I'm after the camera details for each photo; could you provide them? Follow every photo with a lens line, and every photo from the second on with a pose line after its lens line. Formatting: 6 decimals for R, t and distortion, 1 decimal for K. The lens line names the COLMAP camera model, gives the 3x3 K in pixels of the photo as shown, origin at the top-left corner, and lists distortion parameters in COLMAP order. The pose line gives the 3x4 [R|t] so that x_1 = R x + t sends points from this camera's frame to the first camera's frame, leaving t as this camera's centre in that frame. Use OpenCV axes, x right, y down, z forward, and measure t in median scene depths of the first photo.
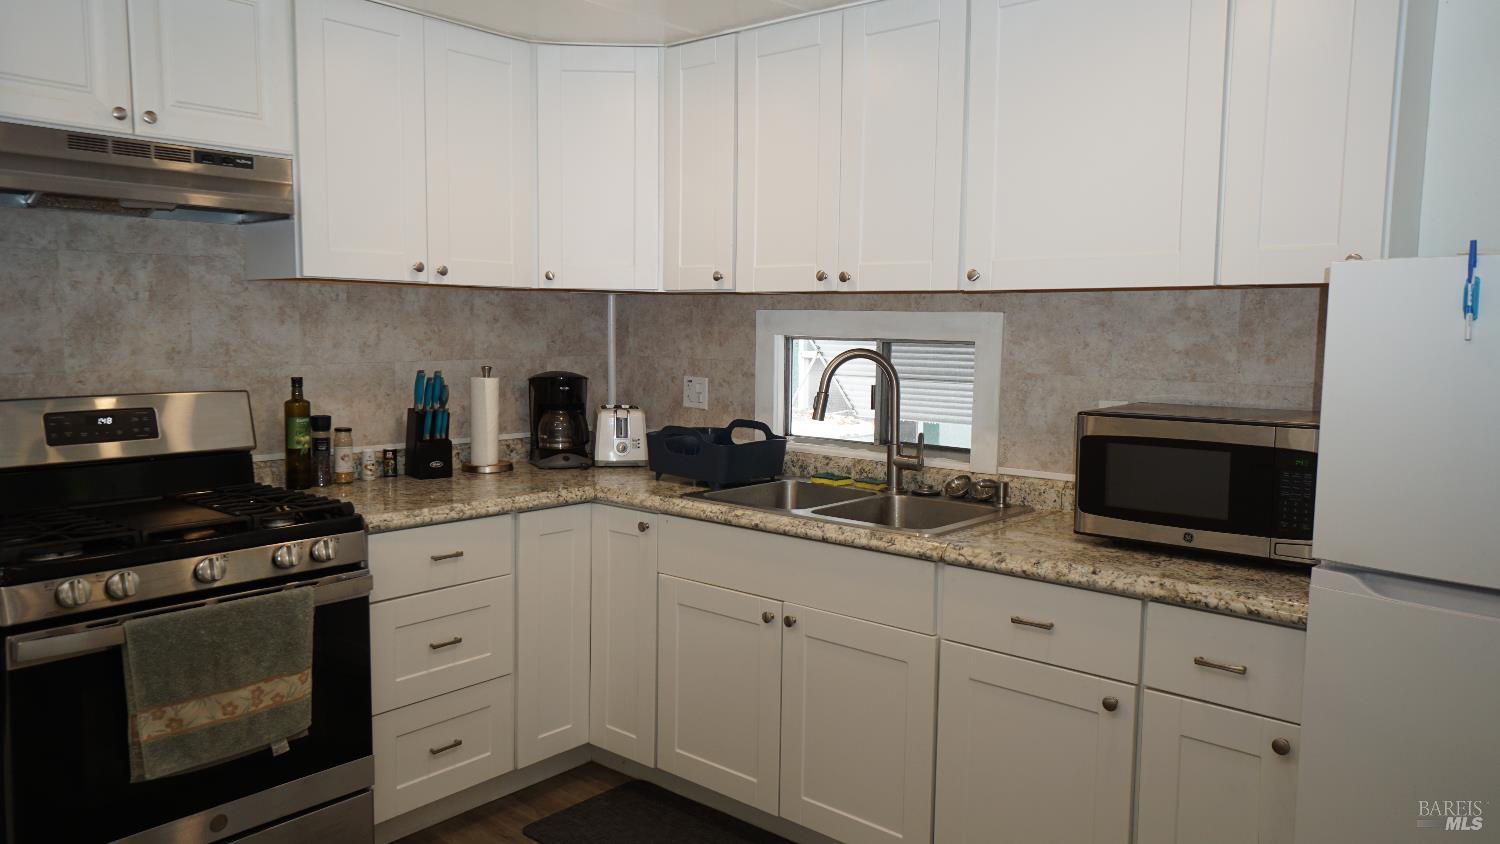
lens RADIAL K [[1064.8, 0, 747.5], [0, 1064.8, 424.0], [0, 0, 1]] dist [0.031844, 0.001547]
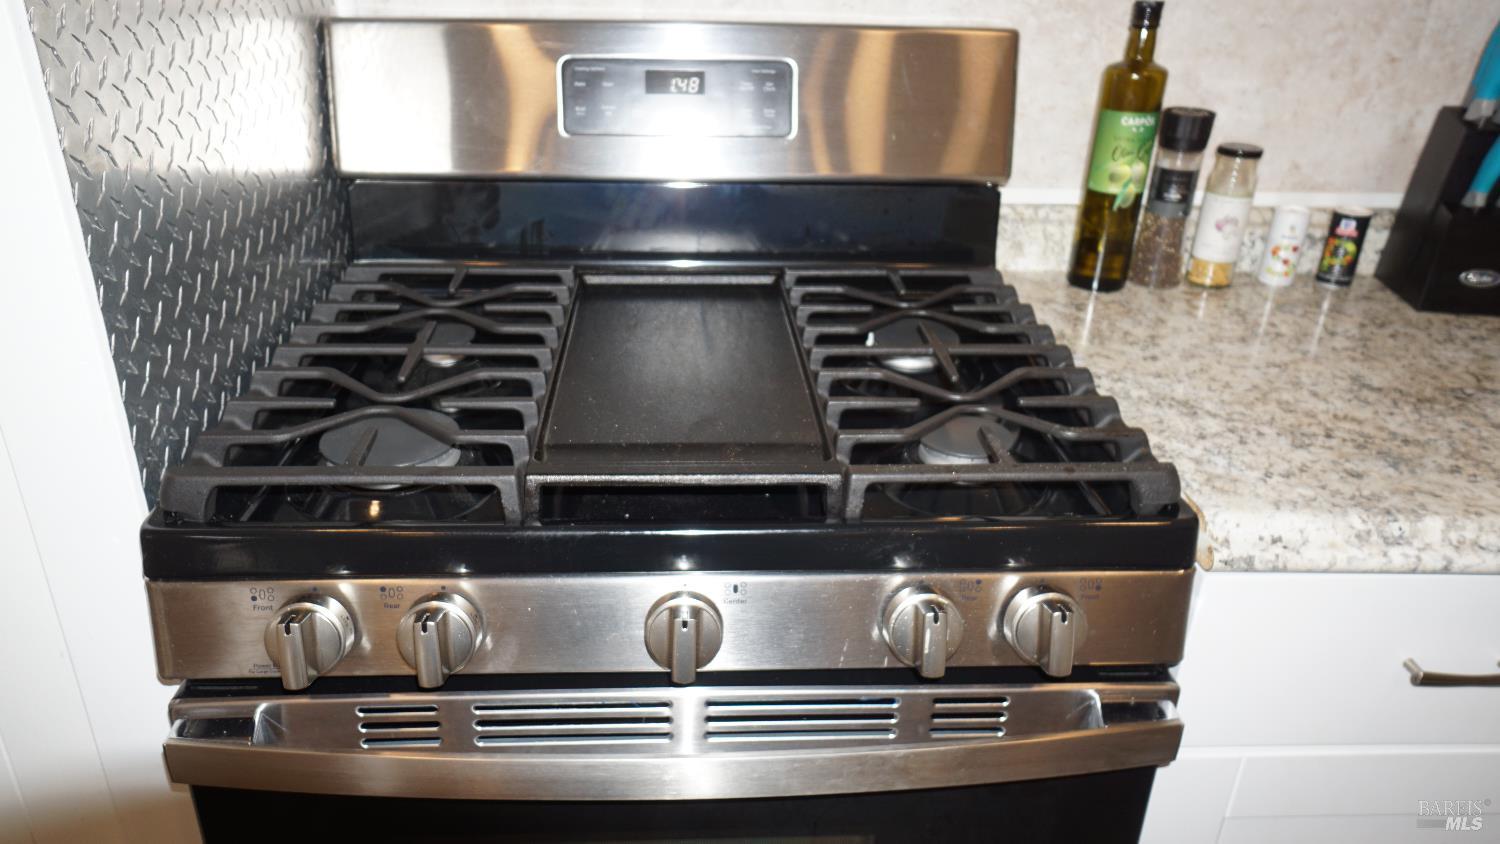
lens RADIAL K [[1064.8, 0, 744.6], [0, 1064.8, 417.7], [0, 0, 1]] dist [0.031844, 0.001547]
pose [[0.688722, 0.321184, -0.650002, -0.219332], [-0.086055, 0.926399, 0.366578, -0.031904], [0.719900, -0.196535, 0.665671, 0.596777]]
